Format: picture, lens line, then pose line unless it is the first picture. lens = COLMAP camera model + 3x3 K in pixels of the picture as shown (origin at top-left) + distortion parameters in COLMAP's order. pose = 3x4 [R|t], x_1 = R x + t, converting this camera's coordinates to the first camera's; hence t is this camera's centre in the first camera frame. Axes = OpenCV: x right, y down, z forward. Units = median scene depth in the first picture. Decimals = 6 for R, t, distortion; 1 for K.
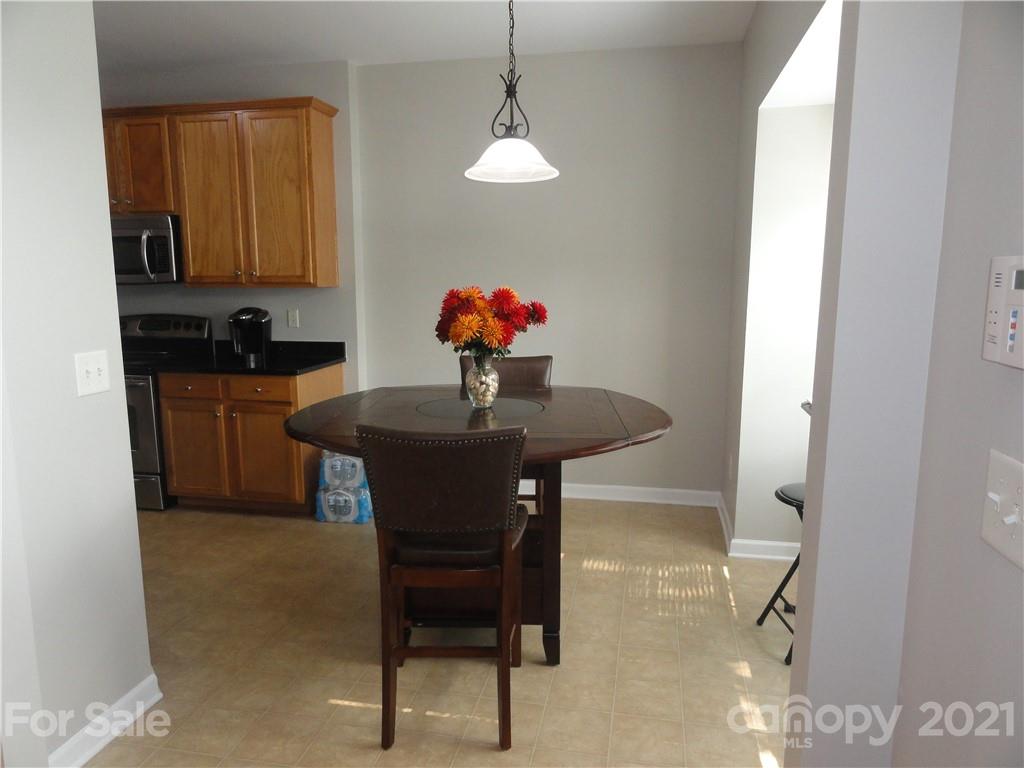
lens RADIAL K [[716.4, 0, 514.8], [0, 716.4, 386.7], [0, 0, 1]] dist [-0.000332, 0.001329]
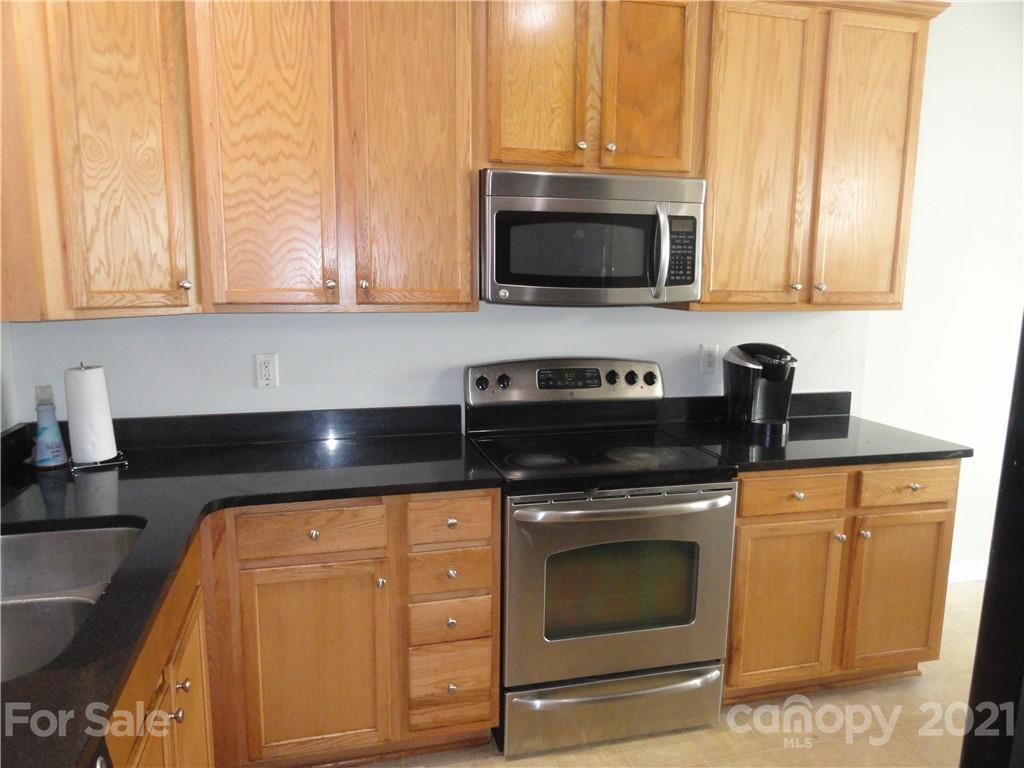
lens RADIAL K [[716.4, 0, 511.1], [0, 716.4, 383.7], [0, 0, 1]] dist [-0.000332, 0.001329]
pose [[0.902947, -0.046799, 0.427197, -0.841407], [0.057217, 0.998295, -0.011576, -0.085332], [-0.425927, 0.034895, 0.904084, 0.570115]]
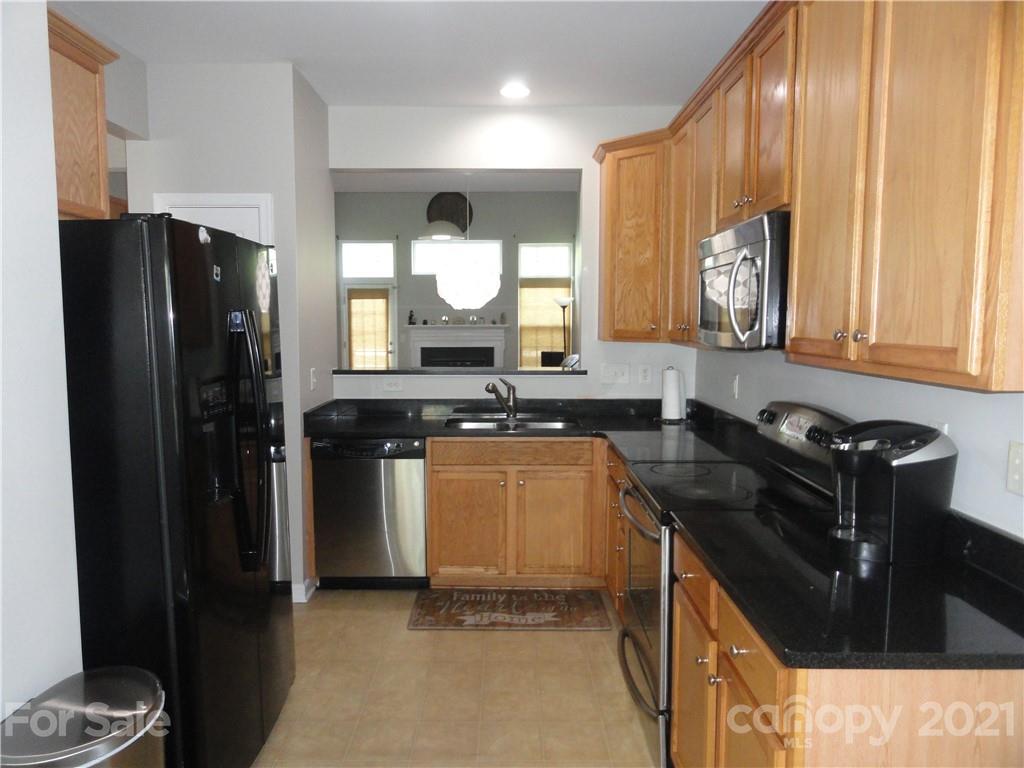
lens RADIAL K [[716.4, 0, 507.9], [0, 716.4, 383.0], [0, 0, 1]] dist [-0.000332, 0.001329]
pose [[0.186054, 0.095167, -0.977920, -0.033165], [-0.164989, 0.984192, 0.064388, -0.126094], [0.968588, 0.149366, 0.198815, 0.740462]]
